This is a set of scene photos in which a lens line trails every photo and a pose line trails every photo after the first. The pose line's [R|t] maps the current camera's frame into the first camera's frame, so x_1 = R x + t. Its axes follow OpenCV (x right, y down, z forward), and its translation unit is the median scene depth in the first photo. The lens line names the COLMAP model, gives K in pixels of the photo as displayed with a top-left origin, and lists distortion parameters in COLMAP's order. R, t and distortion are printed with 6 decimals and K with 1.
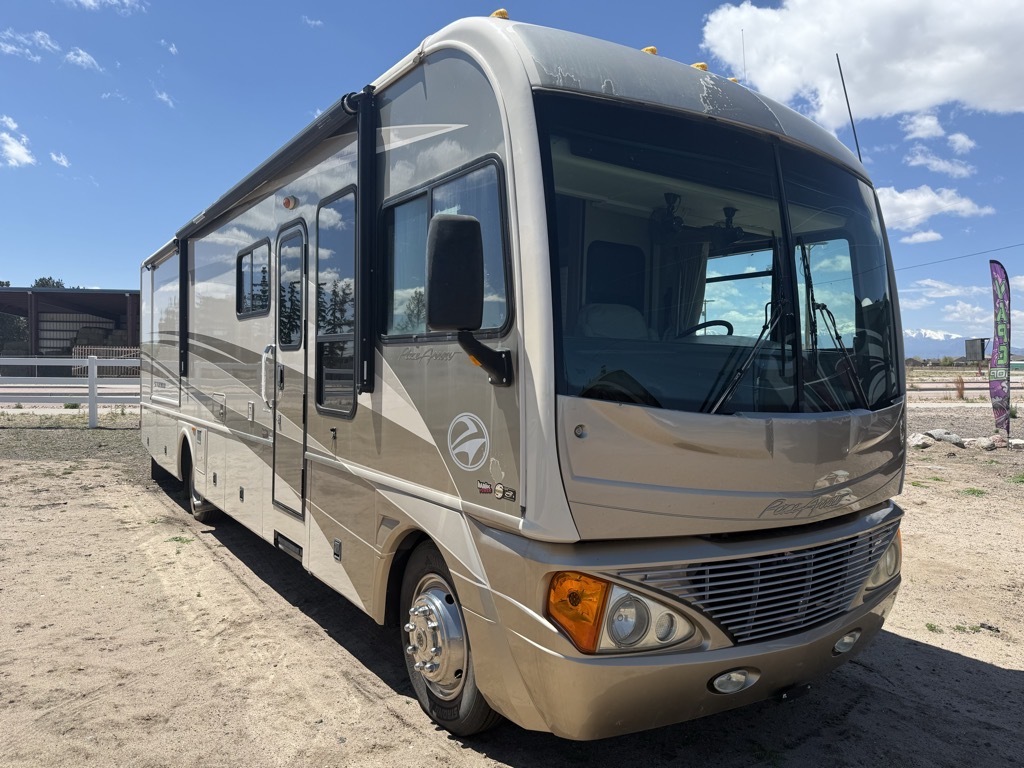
lens RADIAL K [[703.2, 0, 507.4], [0, 703.2, 386.3], [0, 0, 1]] dist [0.019513, -0.024037]
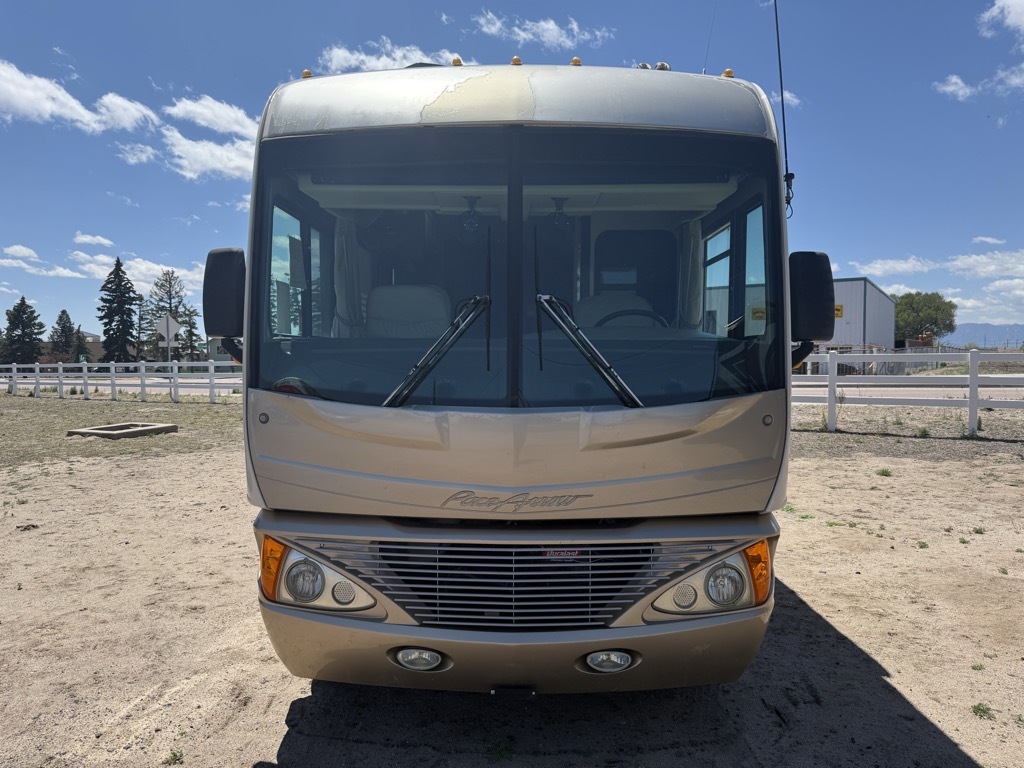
lens RADIAL K [[703.2, 0, 517.7], [0, 703.2, 382.3], [0, 0, 1]] dist [0.019513, -0.024037]
pose [[0.831347, 0.005038, -0.555731, 0.924003], [-0.002656, 0.999984, 0.005092, -0.003415], [0.555748, -0.002757, 0.831346, 0.180994]]
